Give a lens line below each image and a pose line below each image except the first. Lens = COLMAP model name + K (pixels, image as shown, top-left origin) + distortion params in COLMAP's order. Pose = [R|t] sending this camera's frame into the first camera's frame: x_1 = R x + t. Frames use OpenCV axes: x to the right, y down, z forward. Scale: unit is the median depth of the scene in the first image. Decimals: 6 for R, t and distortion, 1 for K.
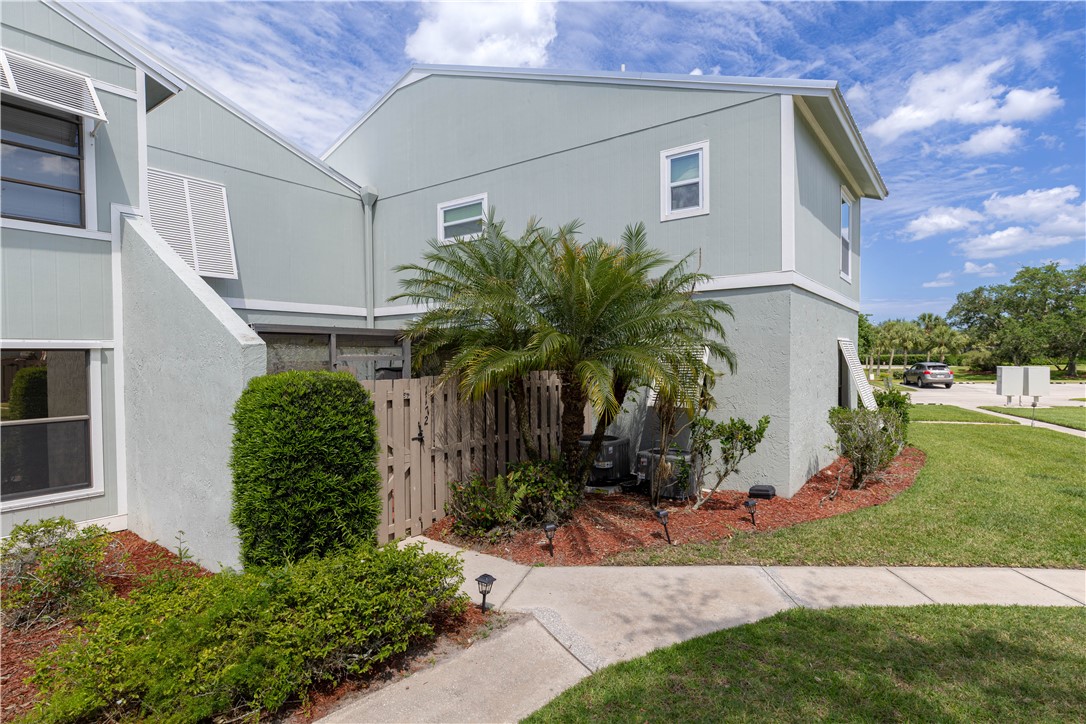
lens RADIAL K [[579.3, 0, 547.1], [0, 579.3, 360.4], [0, 0, 1]] dist [-0.001910, 0.001001]
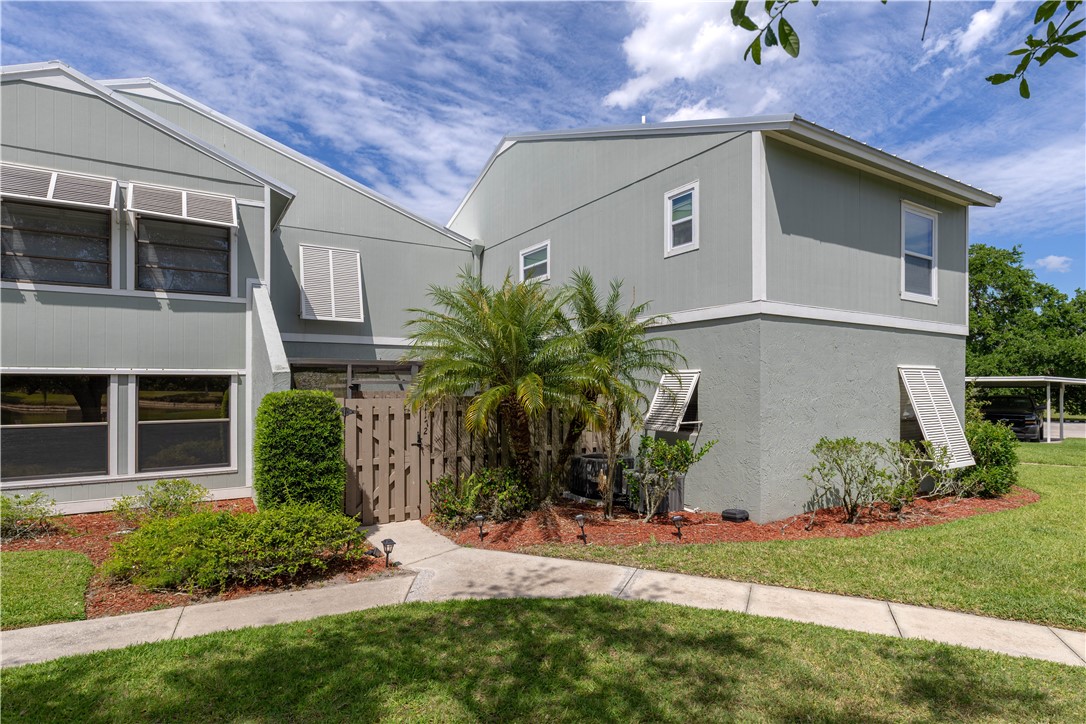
lens RADIAL K [[579.3, 0, 535.8], [0, 579.3, 370.9], [0, 0, 1]] dist [-0.001910, 0.001001]
pose [[0.927768, -0.000099, -0.373159, 0.548794], [-0.010293, 0.999613, -0.025859, 0.001087], [0.373017, 0.027832, 0.927407, -0.120125]]
